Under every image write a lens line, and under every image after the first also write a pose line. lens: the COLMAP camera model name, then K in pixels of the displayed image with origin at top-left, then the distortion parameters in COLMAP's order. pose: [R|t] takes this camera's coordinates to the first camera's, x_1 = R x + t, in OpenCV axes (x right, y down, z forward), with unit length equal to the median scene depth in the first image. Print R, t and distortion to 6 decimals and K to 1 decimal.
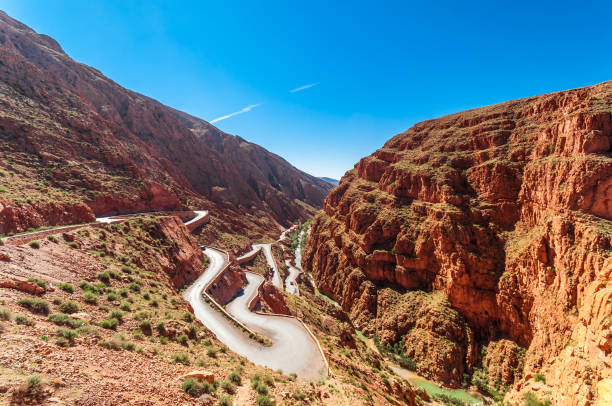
lens RADIAL K [[289.8, 0, 317.1], [0, 289.8, 208.6], [0, 0, 1]] dist [0.013283, 0.000240]
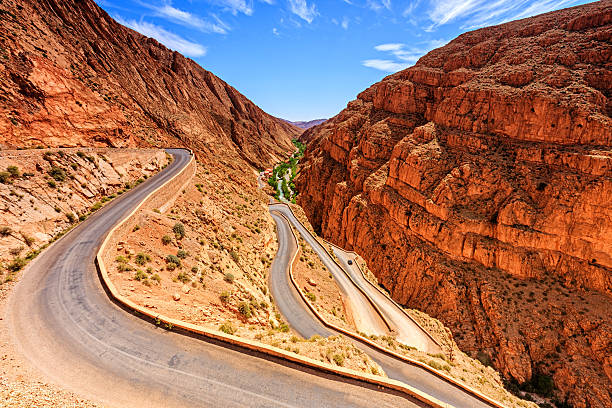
lens RADIAL K [[273.9, 0, 305.8], [0, 273.9, 203.8], [0, 0, 1]] dist [0.000687, -0.000044]
pose [[0.990112, -0.004684, 0.140202, -0.449384], [-0.022252, 0.981544, 0.189938, 0.012291], [-0.138504, -0.191179, 0.971734, 0.913098]]
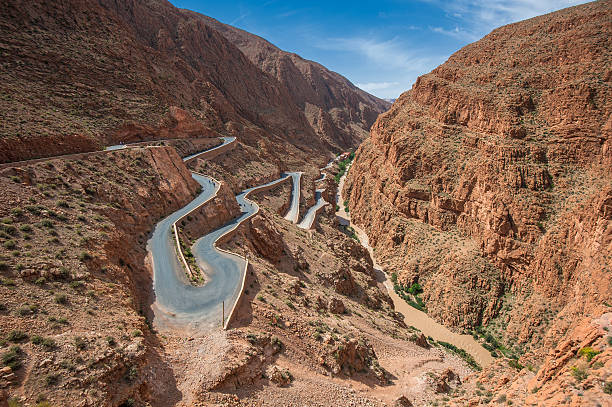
lens RADIAL K [[291.3, 0, 306.0], [0, 291.3, 203.5], [0, 0, 1]] dist [-0.001578, -0.020543]
pose [[0.967326, 0.078817, -0.240972, 0.219562], [-0.019912, 0.971133, 0.237705, -0.027669], [0.252752, -0.225140, 0.940972, 0.109373]]
